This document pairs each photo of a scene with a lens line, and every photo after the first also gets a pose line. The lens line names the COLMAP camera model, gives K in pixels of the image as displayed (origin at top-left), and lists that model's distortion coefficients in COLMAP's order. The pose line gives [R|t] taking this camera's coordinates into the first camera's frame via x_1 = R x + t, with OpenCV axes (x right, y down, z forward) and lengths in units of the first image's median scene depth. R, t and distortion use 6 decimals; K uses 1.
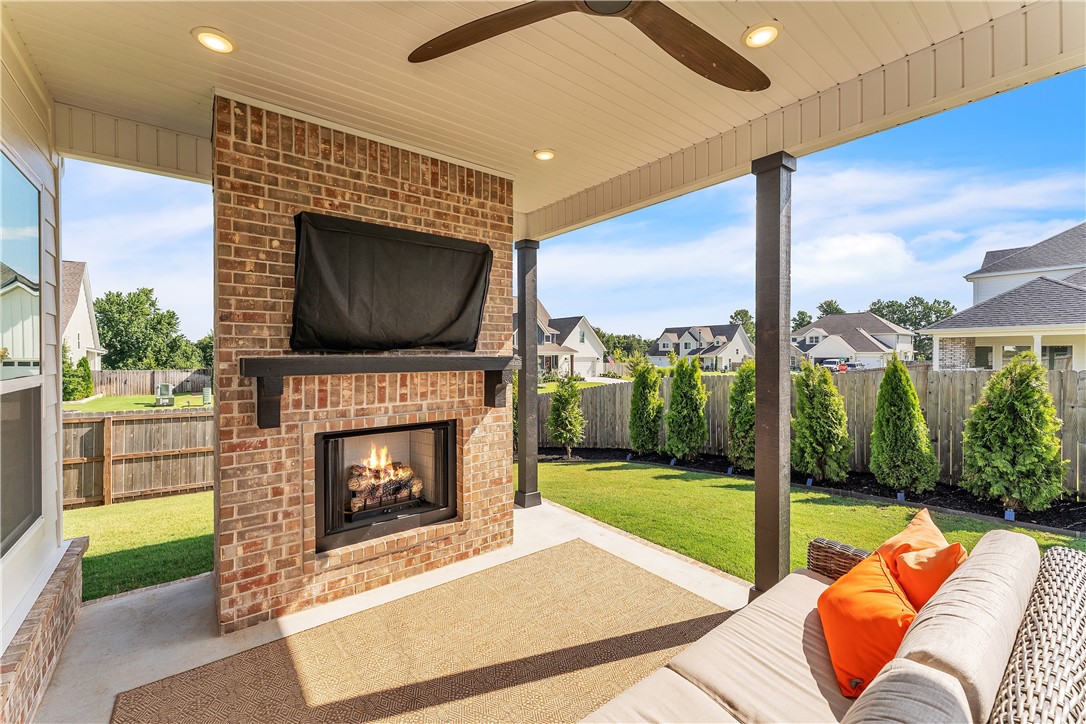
lens RADIAL K [[444.5, 0, 541.1], [0, 444.5, 356.0], [0, 0, 1]] dist [0.000529, -0.000060]
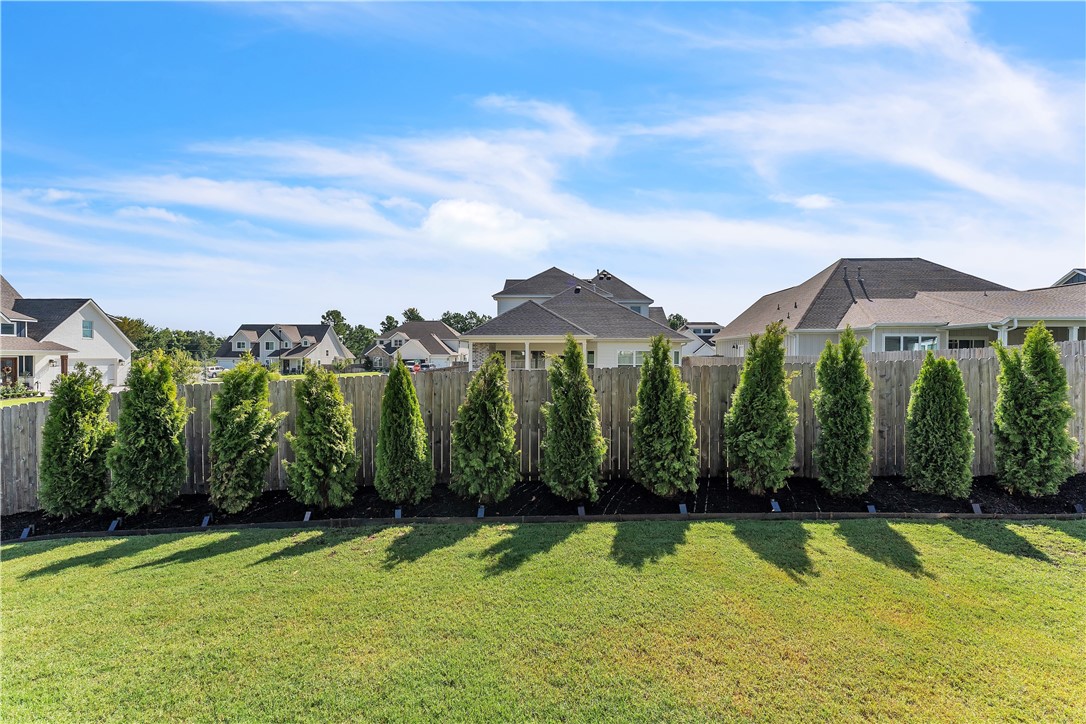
lens RADIAL K [[440.8, 0, 543.2], [0, 440.8, 359.2], [0, 0, 1]] dist [-0.001559, -0.000373]
pose [[0.659390, -0.000240, 0.751801, 0.048346], [-0.002176, 0.999995, 0.002228, 0.000270], [-0.751798, -0.003105, 0.659386, 0.028074]]
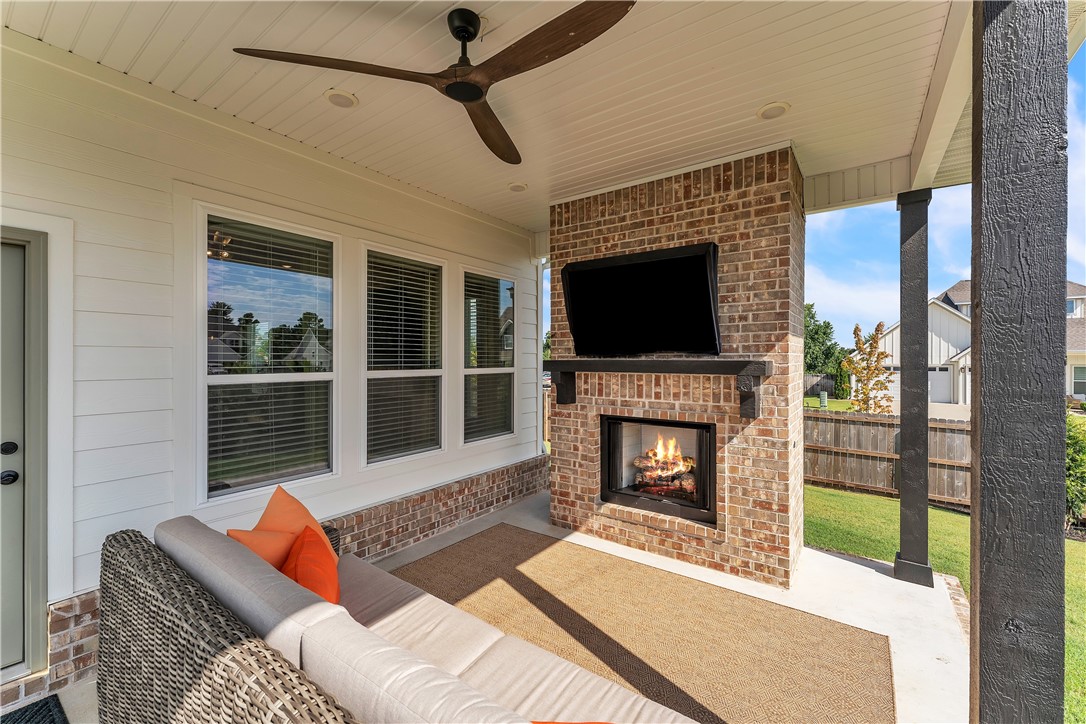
lens RADIAL K [[440.8, 0, 543.2], [0, 440.8, 359.2], [0, 0, 1]] dist [-0.001559, -0.000373]
pose [[0.277880, 0.000238, -0.960616, 0.726192], [-0.007786, 0.999968, -0.002004, 0.004436], [0.960584, 0.008036, 0.277873, 0.414217]]
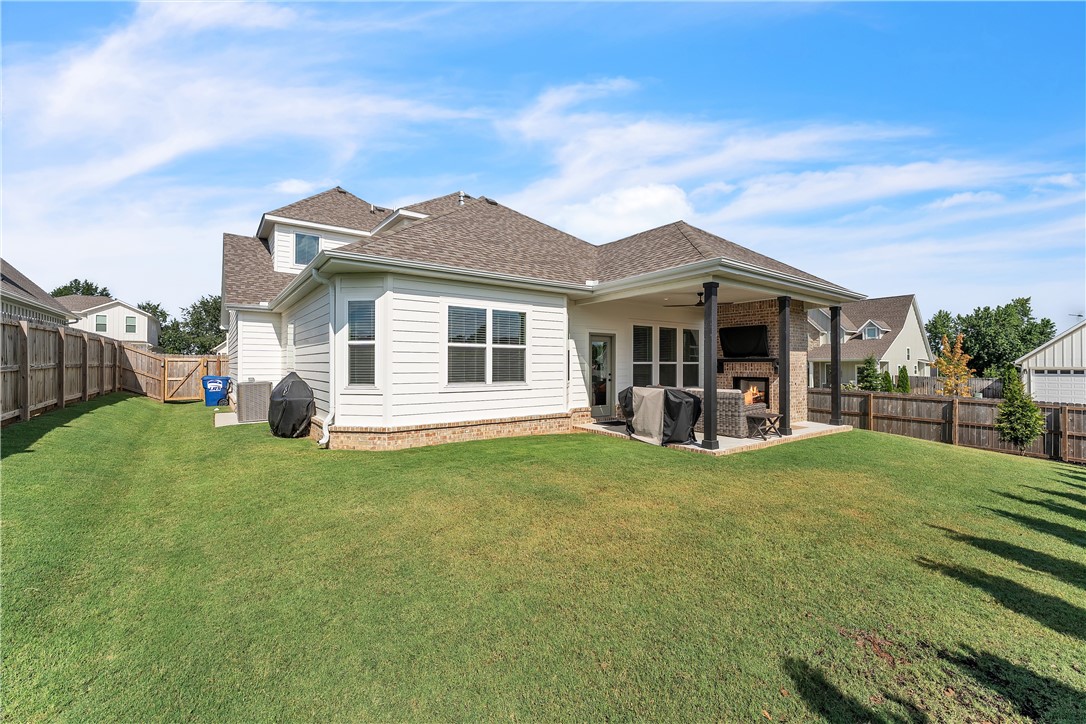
lens RADIAL K [[440.8, 0, 543.2], [0, 440.8, 359.2], [0, 0, 1]] dist [-0.001559, -0.000373]
pose [[-0.037043, -0.011939, -0.999242, 3.494258], [-0.008305, 0.999898, -0.011639, 0.067426], [0.999279, 0.007867, -0.037138, -0.597637]]
